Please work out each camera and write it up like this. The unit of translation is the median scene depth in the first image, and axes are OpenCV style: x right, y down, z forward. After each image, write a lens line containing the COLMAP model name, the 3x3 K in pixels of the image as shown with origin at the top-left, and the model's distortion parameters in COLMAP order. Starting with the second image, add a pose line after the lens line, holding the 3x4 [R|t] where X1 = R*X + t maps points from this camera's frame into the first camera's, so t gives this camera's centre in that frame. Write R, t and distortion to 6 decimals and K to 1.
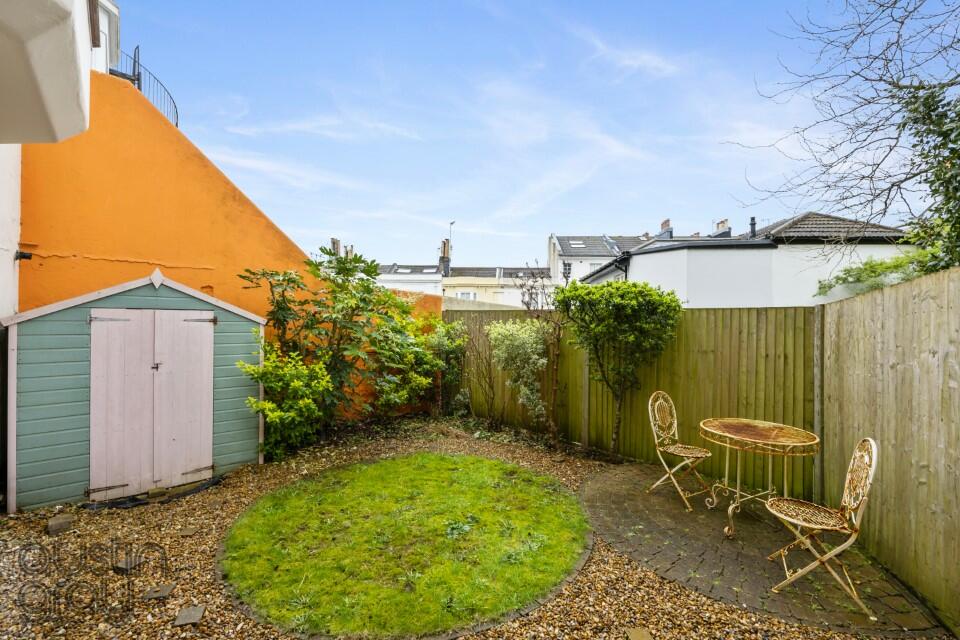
lens RADIAL K [[395.2, 0, 483.3], [0, 395.2, 326.4], [0, 0, 1]] dist [0.000268, 0.000051]
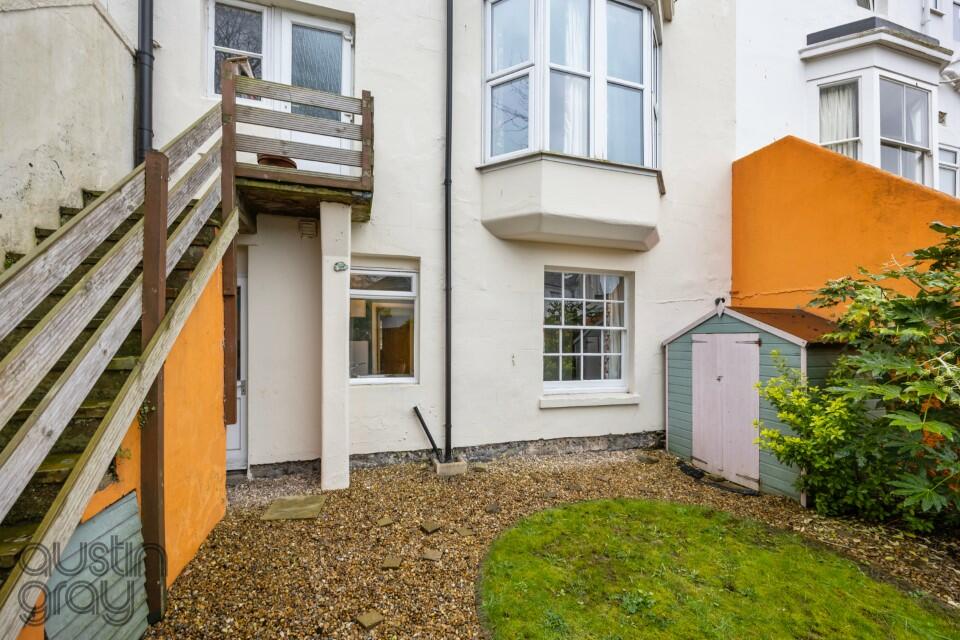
lens RADIAL K [[395.2, 0, 483.3], [0, 395.2, 326.4], [0, 0, 1]] dist [0.000268, 0.000051]
pose [[-0.432910, -0.037506, -0.900657, 0.595710], [-0.015917, 0.999296, -0.033964, -0.009872], [0.901297, -0.000367, -0.433202, 0.793777]]
